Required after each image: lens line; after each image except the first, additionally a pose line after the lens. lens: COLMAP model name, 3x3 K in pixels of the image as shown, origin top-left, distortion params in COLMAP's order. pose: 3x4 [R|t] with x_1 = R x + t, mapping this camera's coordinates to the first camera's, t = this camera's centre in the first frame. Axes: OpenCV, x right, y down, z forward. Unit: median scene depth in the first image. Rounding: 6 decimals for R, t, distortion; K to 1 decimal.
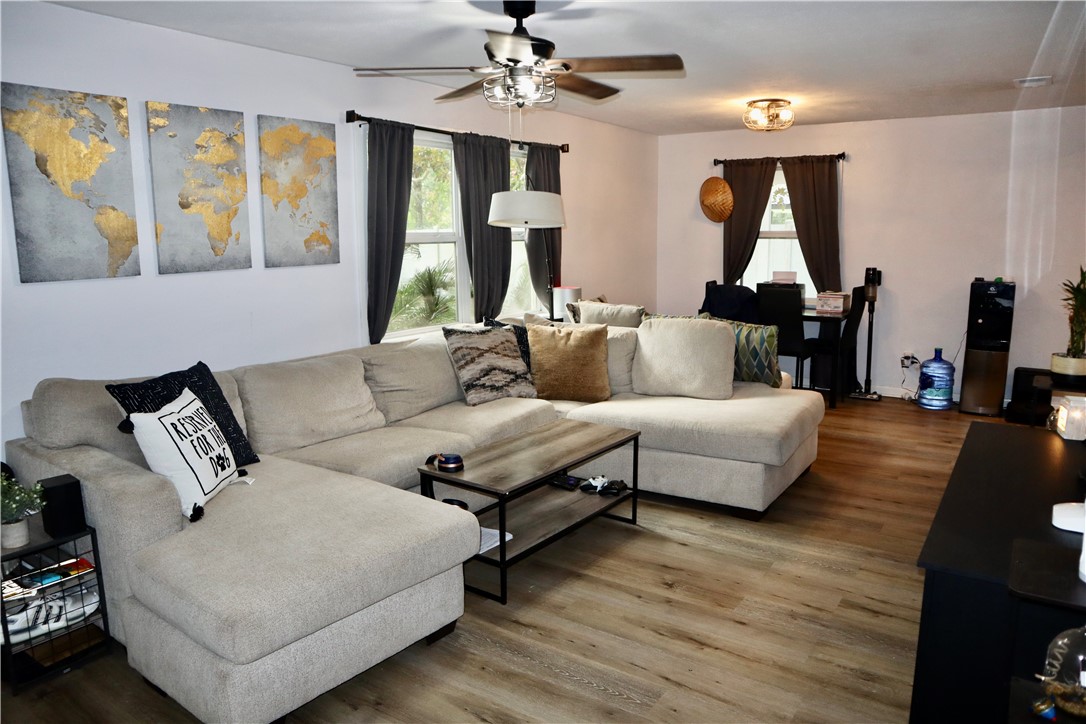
lens RADIAL K [[753.2, 0, 539.9], [0, 753.2, 361.8], [0, 0, 1]] dist [-0.126002, 0.075086]
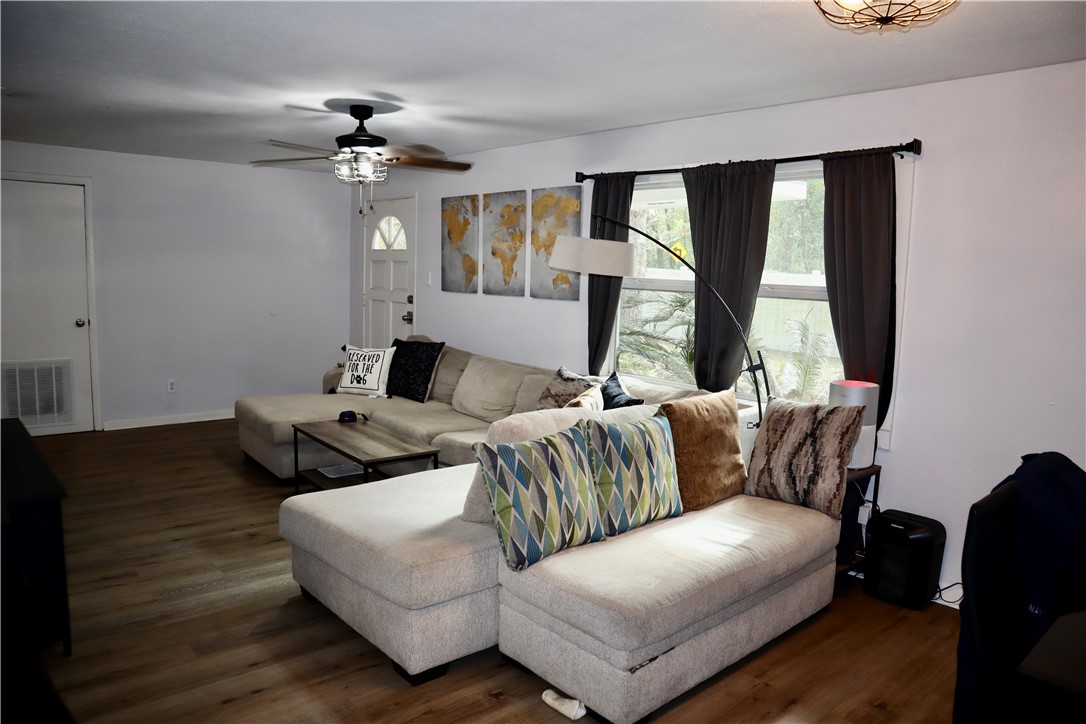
lens RADIAL K [[753.2, 0, 546.0], [0, 753.2, 369.4], [0, 0, 1]] dist [-0.126002, 0.075086]
pose [[-0.247741, 0.133939, -0.959523, 1.033882], [-0.190071, 0.964431, 0.183699, -0.268237], [0.949999, 0.227888, -0.213471, 1.393937]]
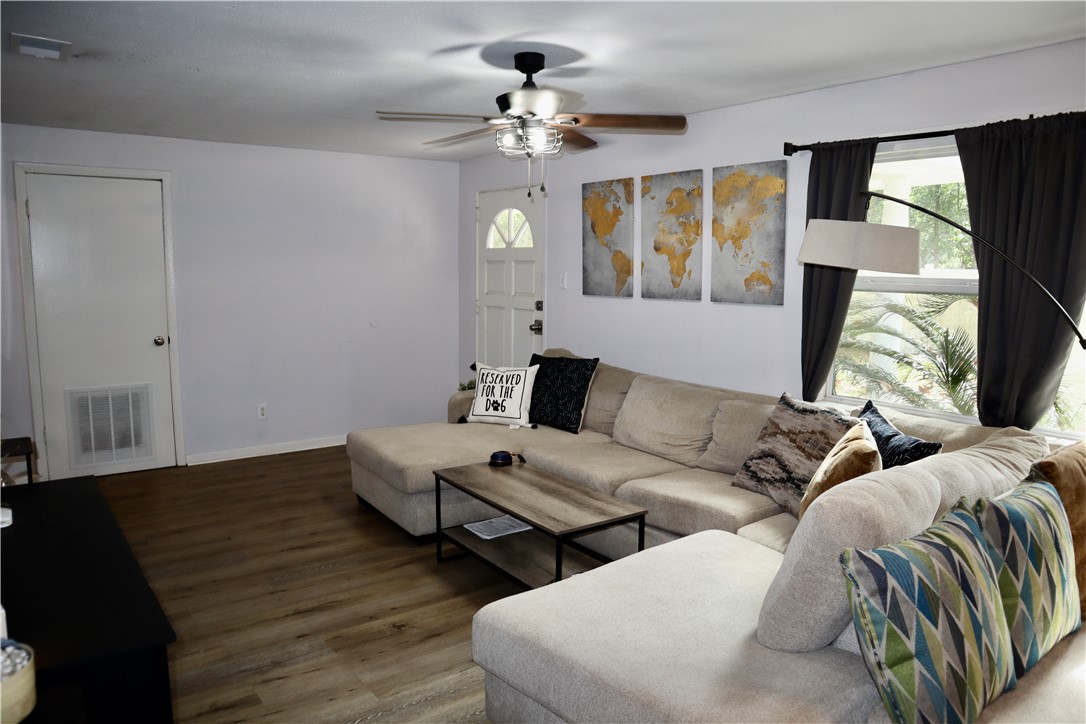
lens RADIAL K [[753.2, 0, 547.5], [0, 753.2, 365.0], [0, 0, 1]] dist [-0.126002, 0.075086]
pose [[-0.309793, 0.132266, -0.941559, 0.816312], [-0.163121, 0.968201, 0.189678, -0.214220], [0.936707, 0.212349, -0.278366, 1.129108]]
